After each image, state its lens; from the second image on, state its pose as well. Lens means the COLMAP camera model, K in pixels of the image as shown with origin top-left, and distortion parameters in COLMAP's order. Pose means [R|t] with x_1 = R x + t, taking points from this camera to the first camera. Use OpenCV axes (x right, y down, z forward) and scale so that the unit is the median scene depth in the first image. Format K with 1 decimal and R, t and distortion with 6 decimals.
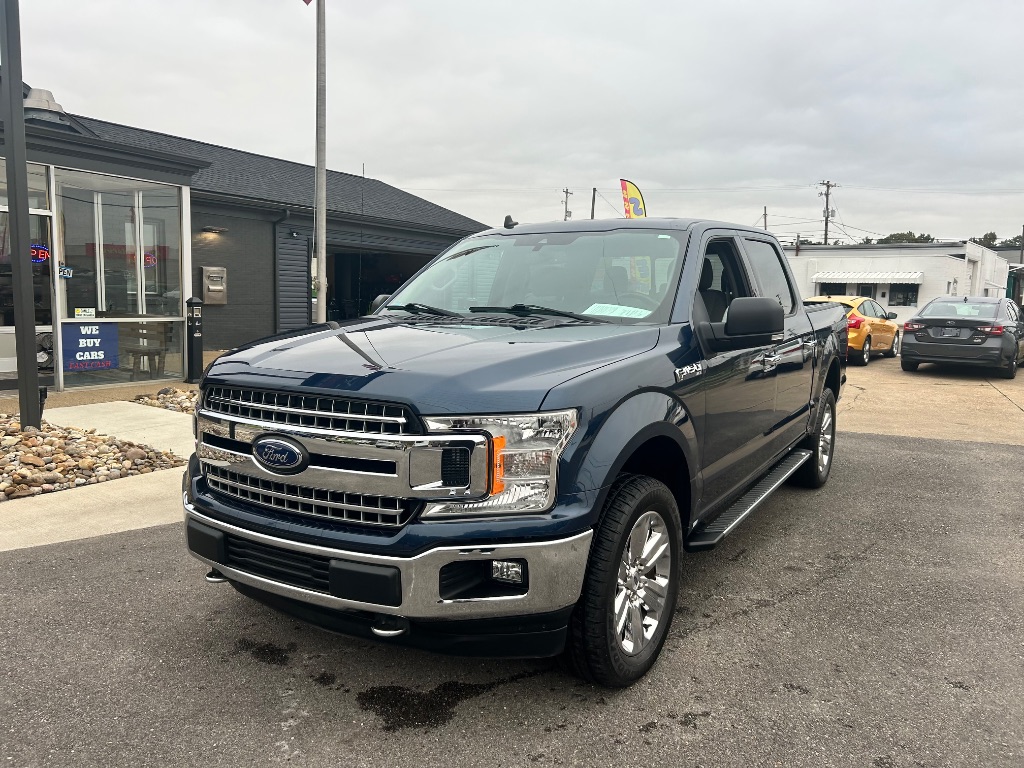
lens RADIAL K [[770.4, 0, 512.0], [0, 770.4, 384.0], [0, 0, 1]] dist [0.040778, -0.034962]
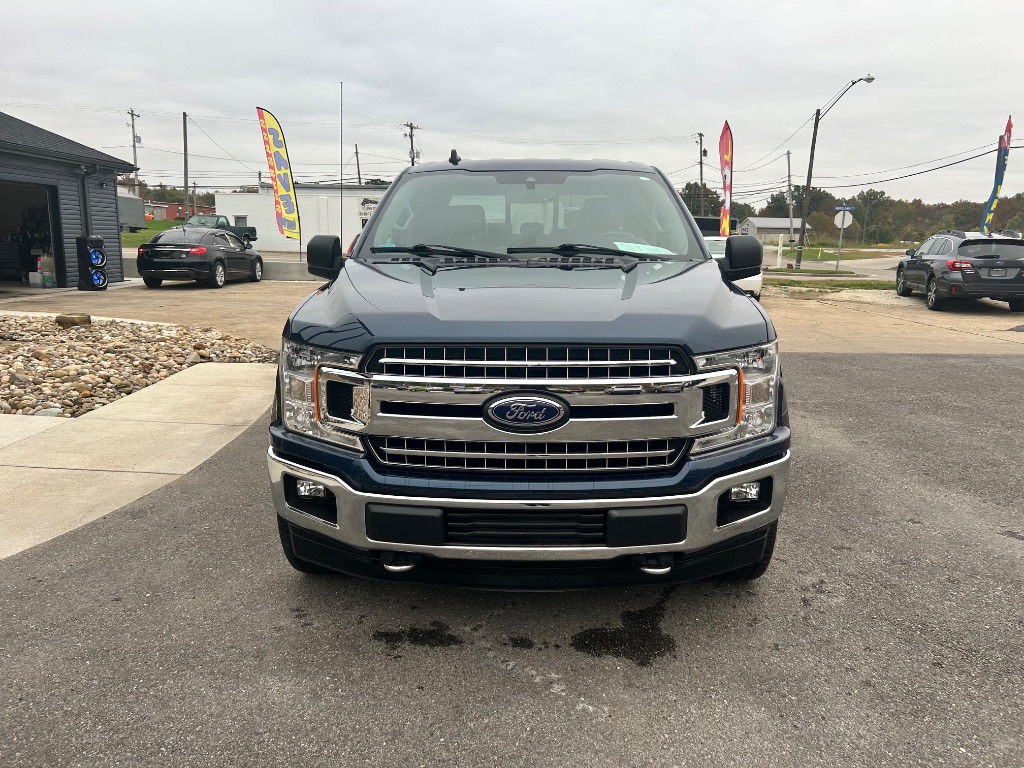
lens RADIAL K [[770.4, 0, 512.0], [0, 770.4, 384.0], [0, 0, 1]] dist [0.040778, -0.034962]
pose [[0.862252, -0.103691, 0.495752, -0.784492], [0.064649, 0.993345, 0.095325, -0.031866], [-0.502337, -0.050144, 0.863217, 0.223359]]
